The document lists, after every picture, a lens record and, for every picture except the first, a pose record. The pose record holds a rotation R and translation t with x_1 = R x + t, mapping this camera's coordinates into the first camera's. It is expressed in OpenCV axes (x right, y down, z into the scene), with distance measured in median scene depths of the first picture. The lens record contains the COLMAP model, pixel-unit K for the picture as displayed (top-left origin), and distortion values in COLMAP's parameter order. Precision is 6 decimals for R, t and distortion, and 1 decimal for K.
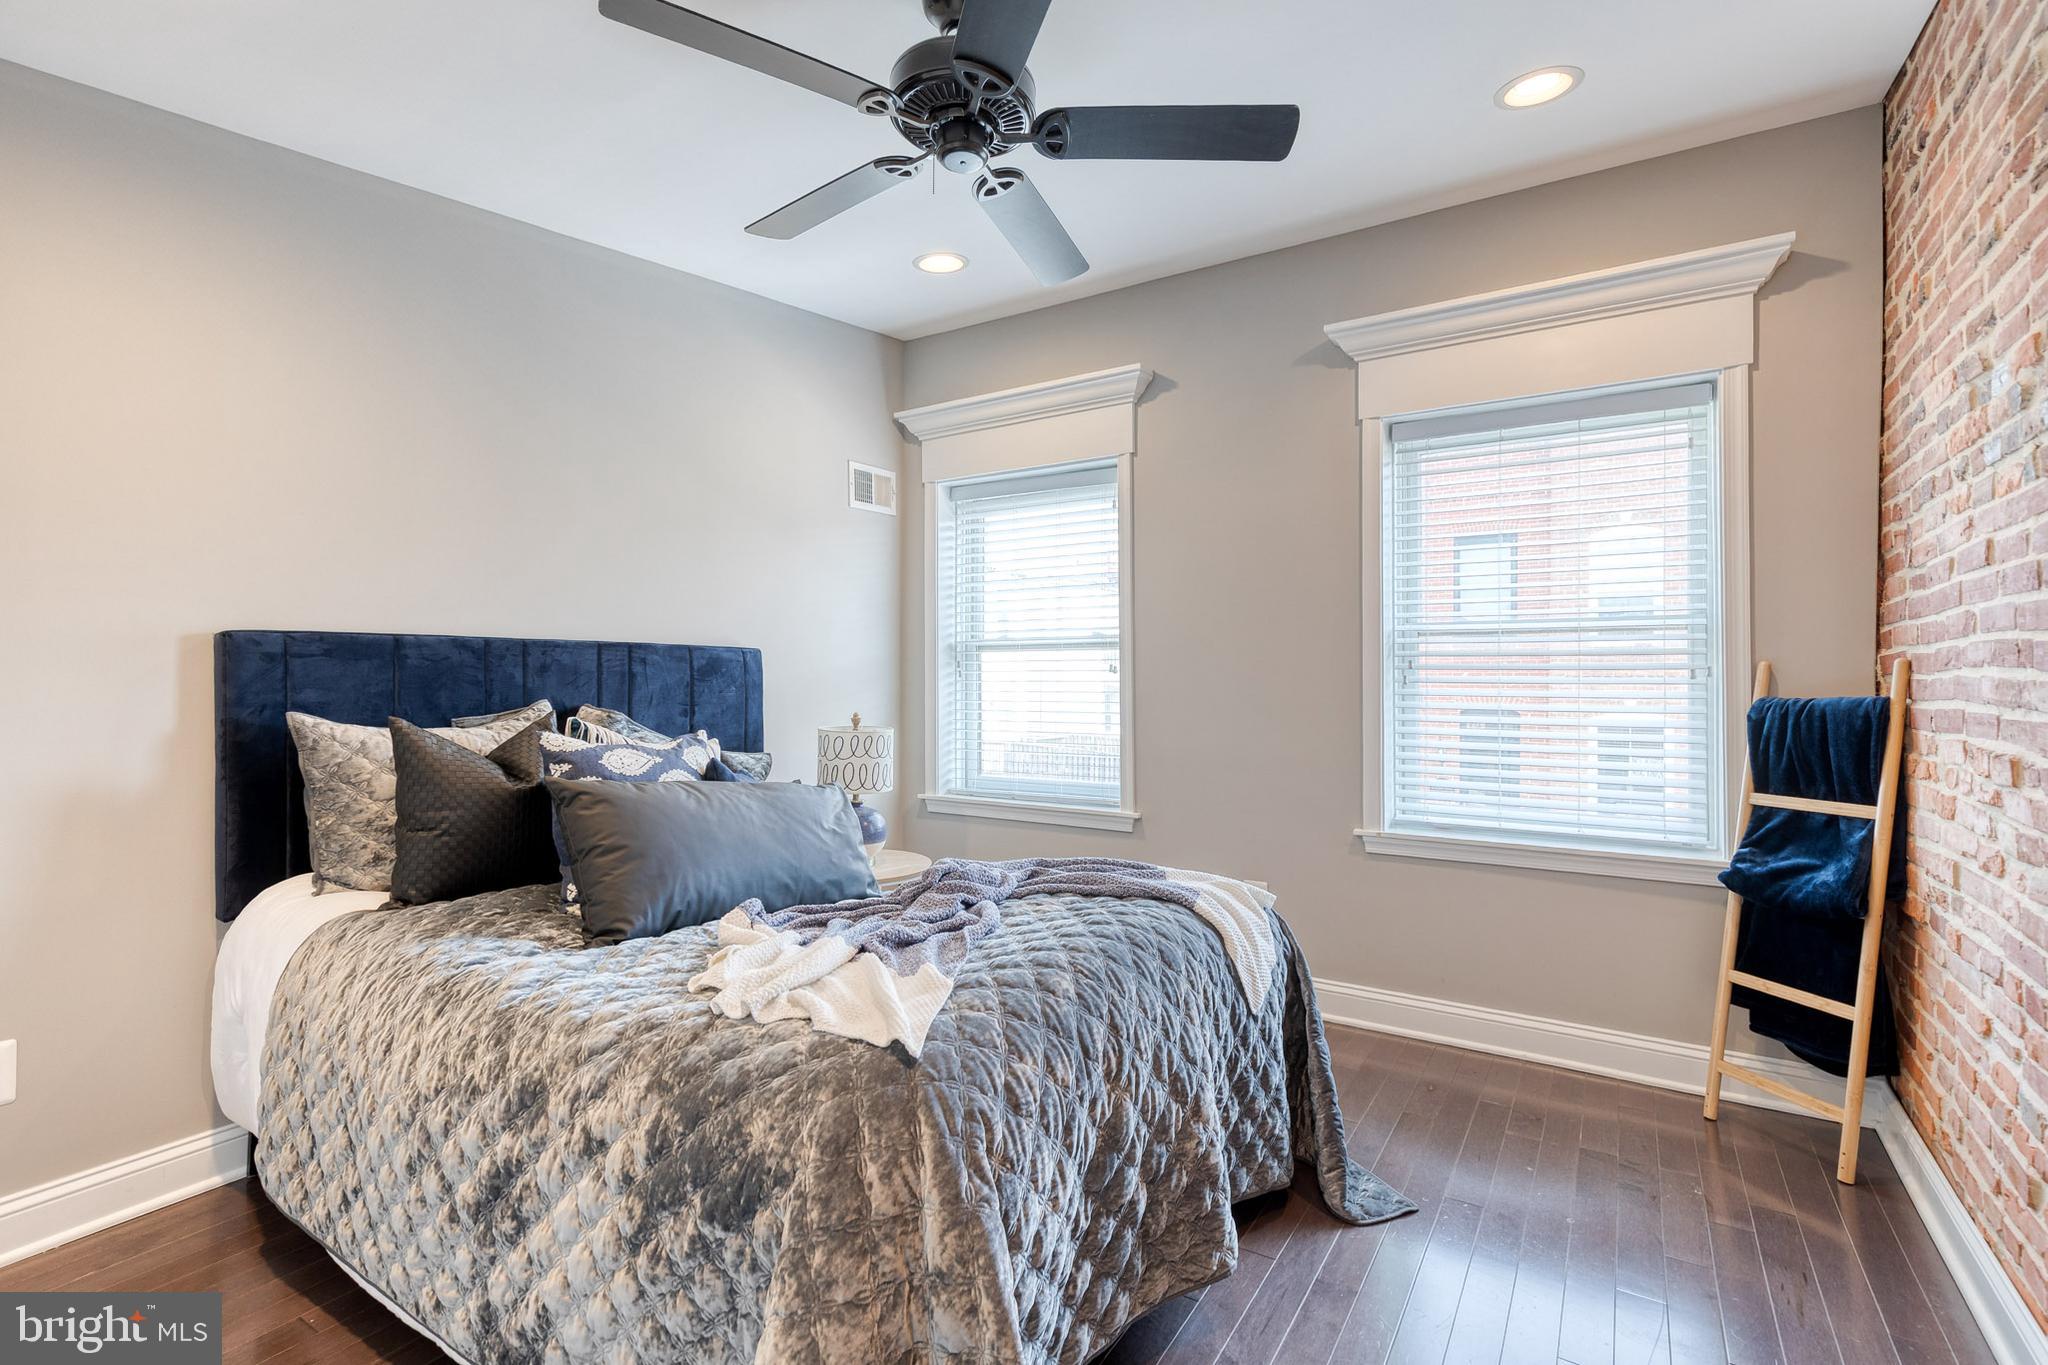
lens RADIAL K [[922.2, 0, 1023.9], [0, 922.2, 672.0], [0, 0, 1]] dist [0.008873, 0.000027]
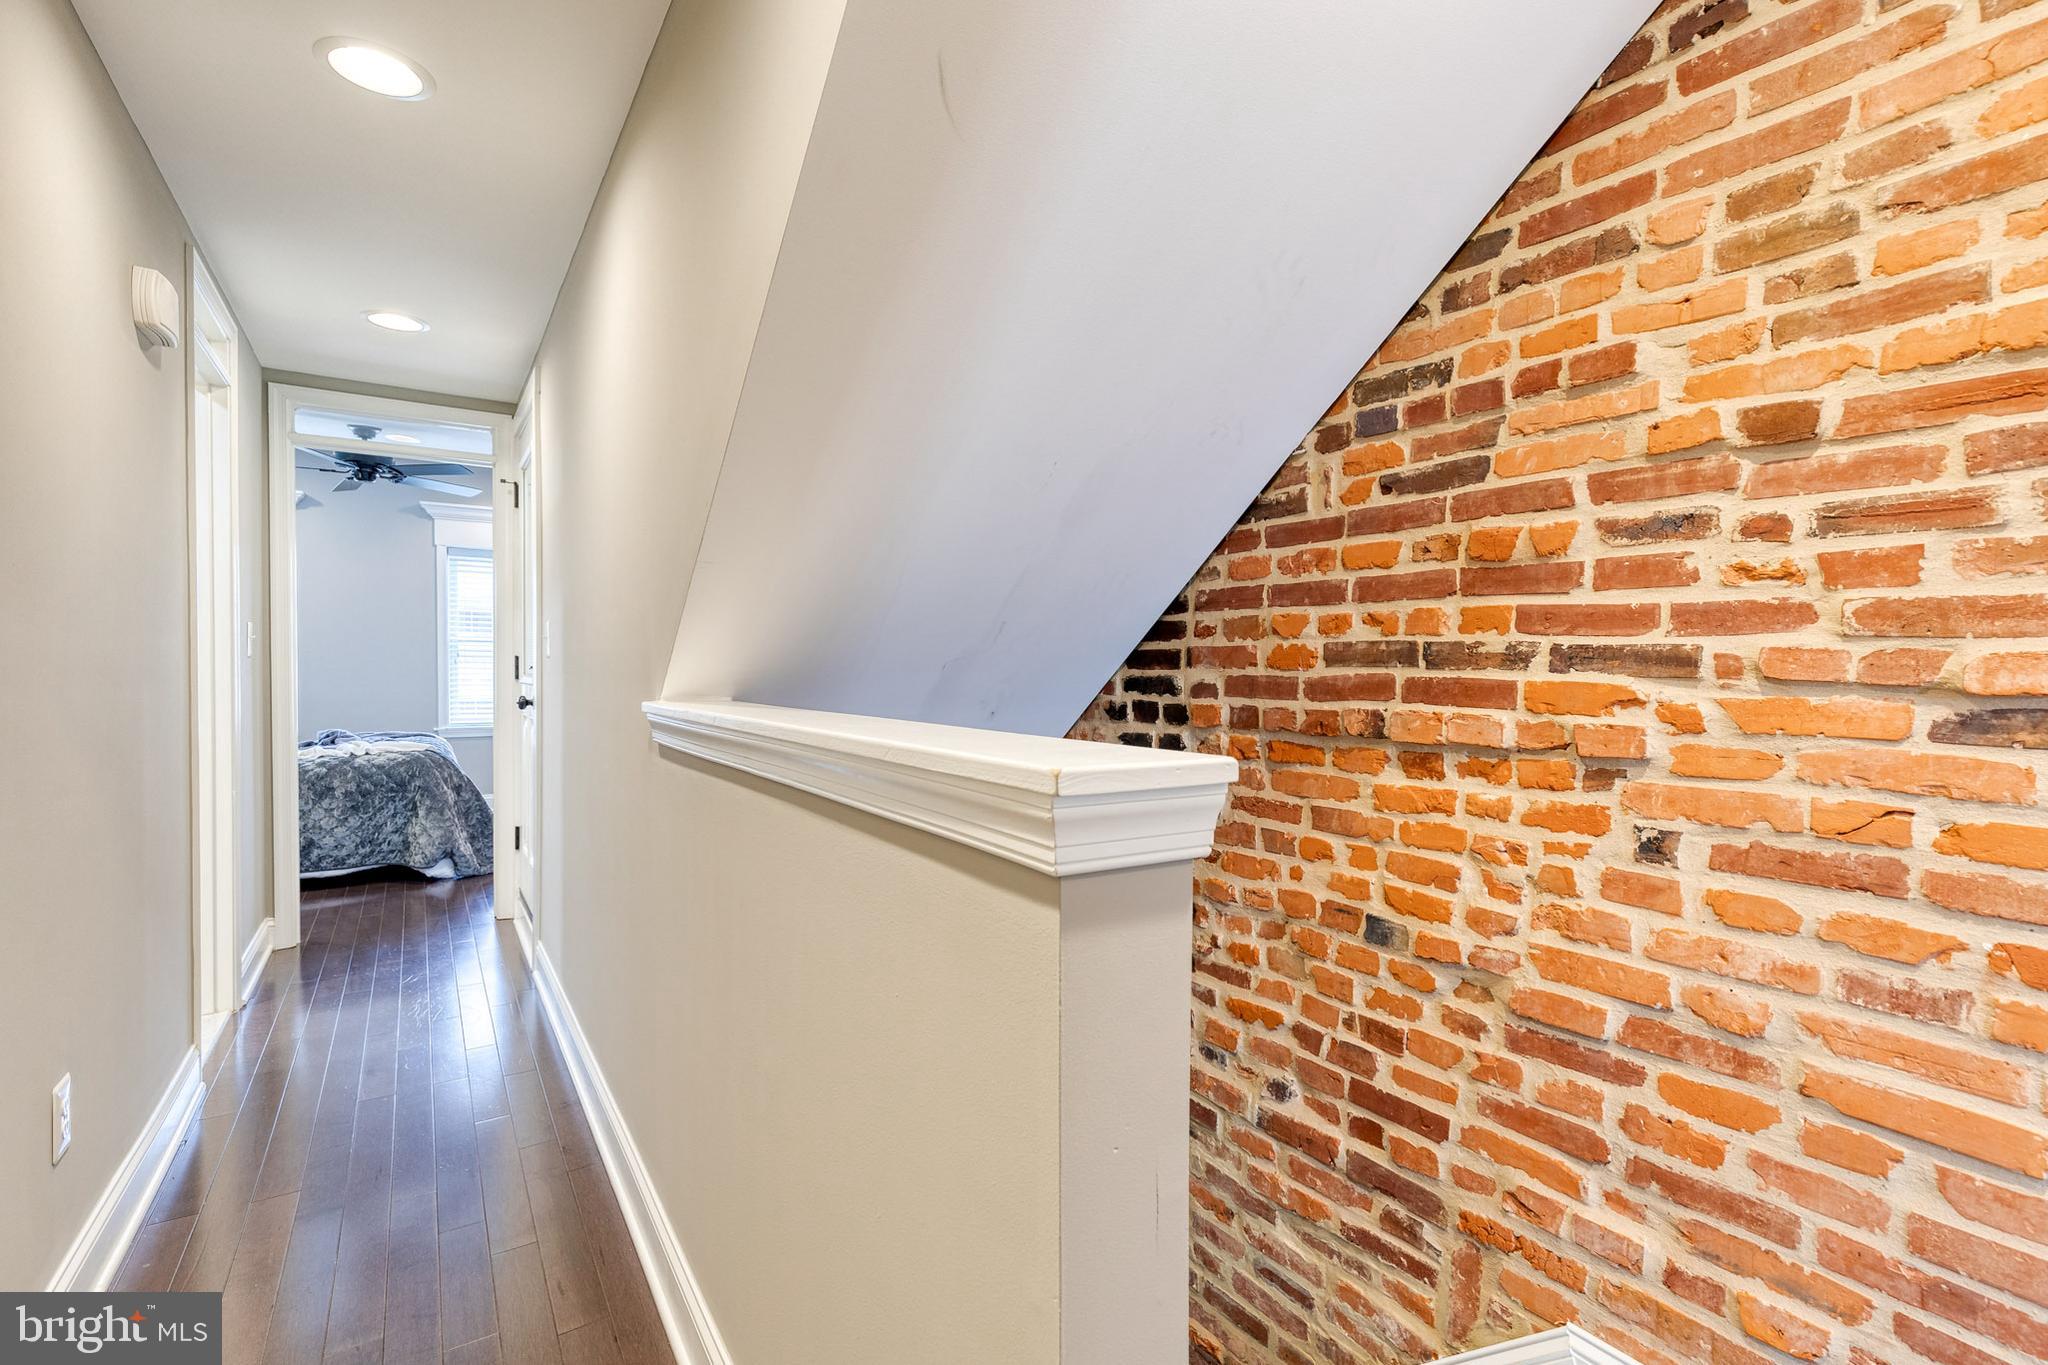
lens RADIAL K [[927.8, 0, 1042.0], [0, 927.8, 682.5], [0, 0, 1]] dist [0.011664, -0.000266]
pose [[0.389693, -0.014812, 0.920826, -1.424610], [-0.009749, 0.999748, 0.020207, -0.003171], [-0.920893, -0.016852, 0.389450, -1.528318]]
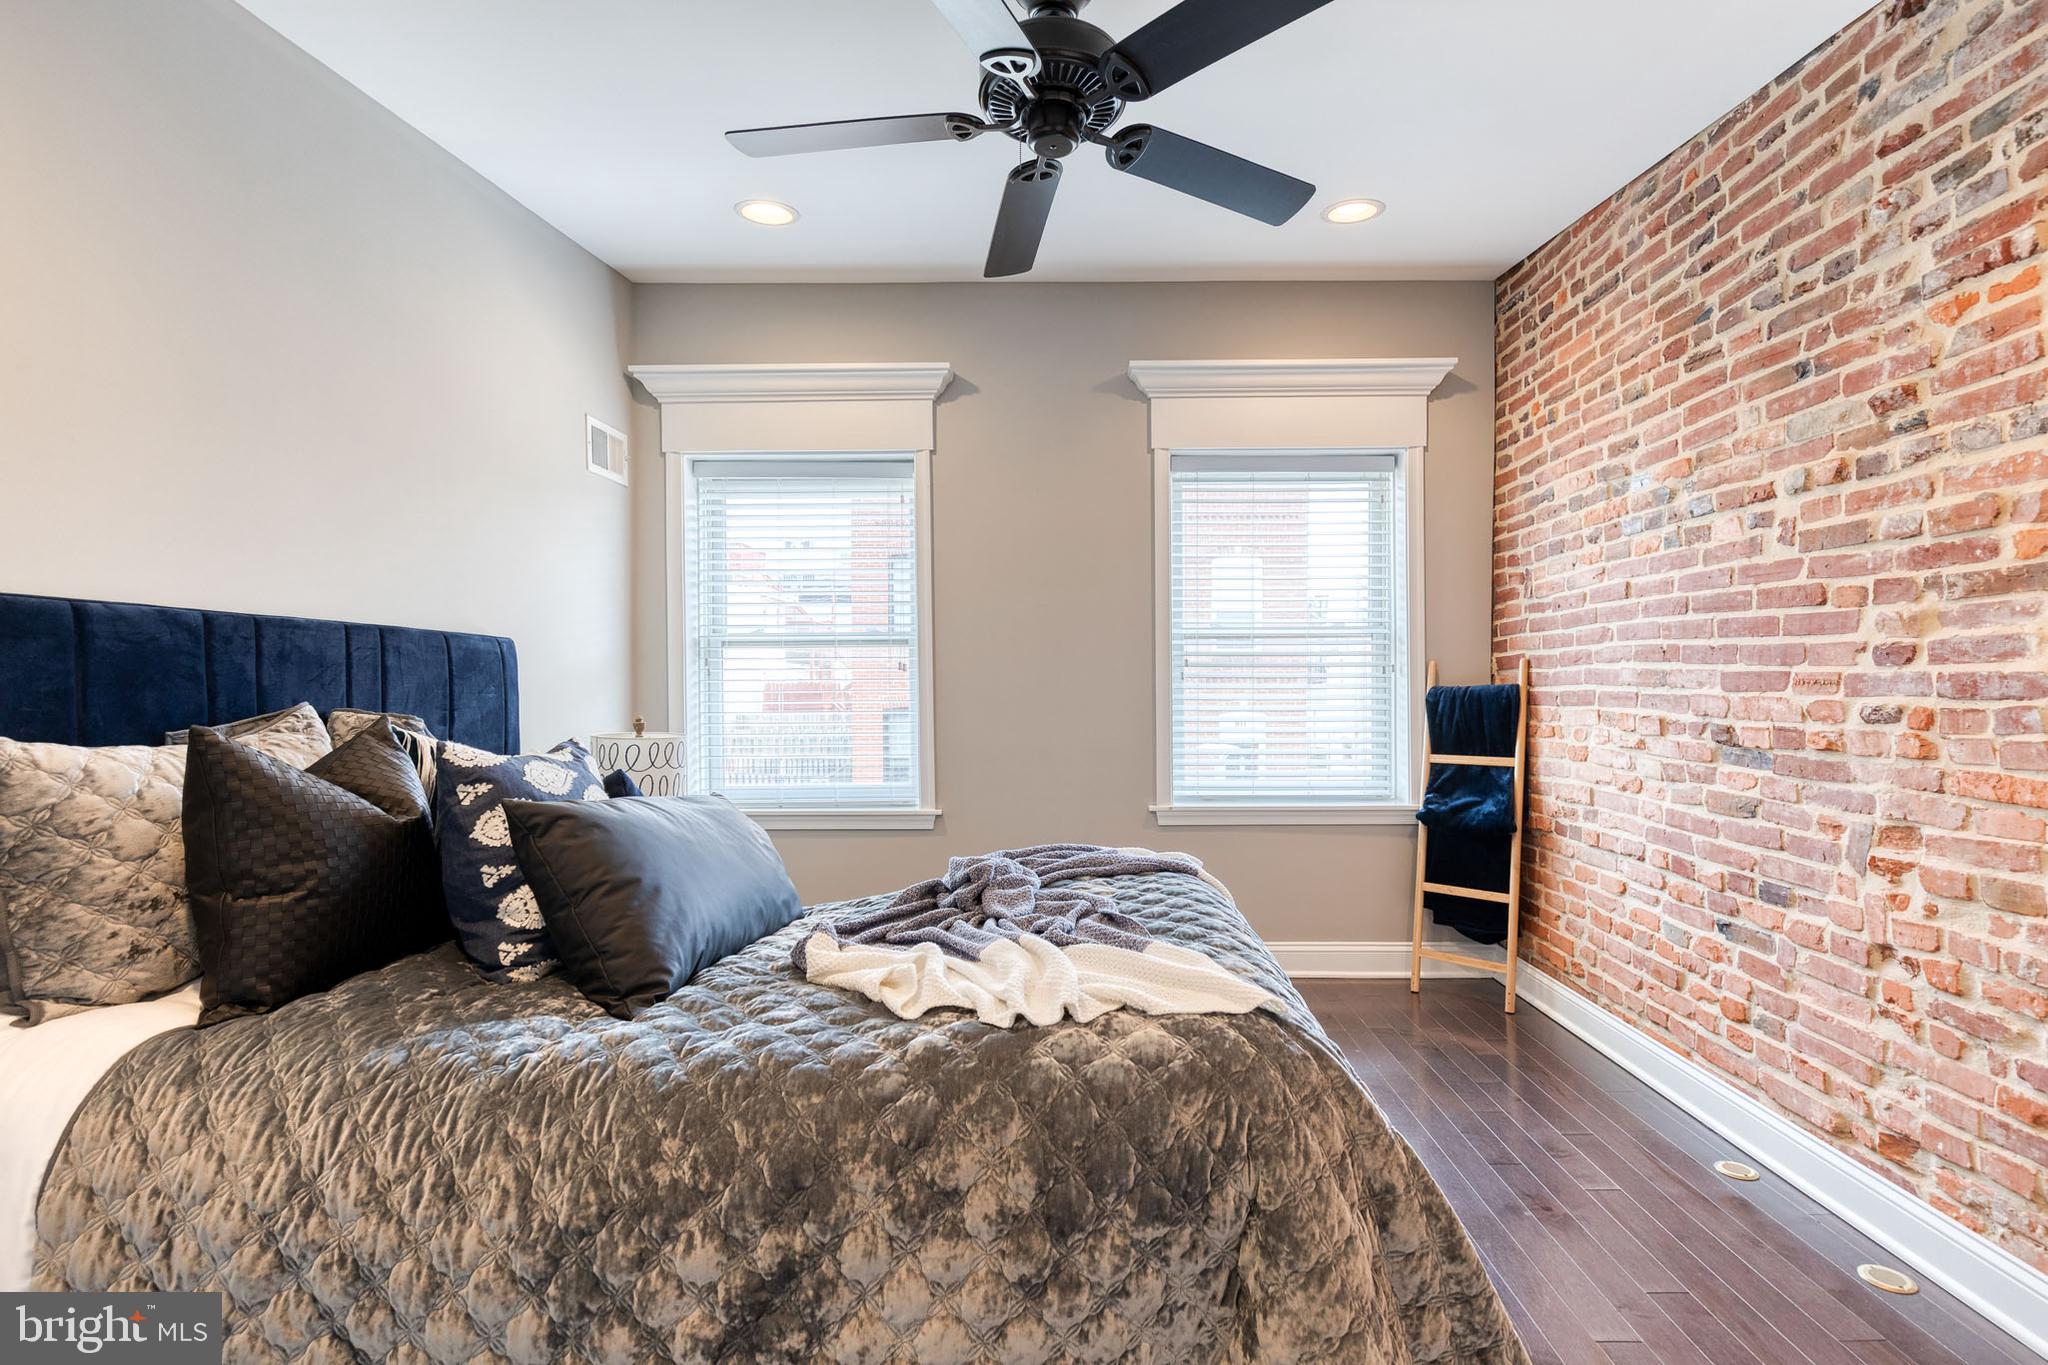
lens RADIAL K [[927.8, 0, 1042.0], [0, 927.8, 682.5], [0, 0, 1]] dist [0.011664, -0.000266]
pose [[0.851967, -0.004265, 0.523577, -0.450262], [0.001957, 0.999986, 0.004962, 0.013724], [-0.523591, -0.003202, 0.851964, 0.114294]]
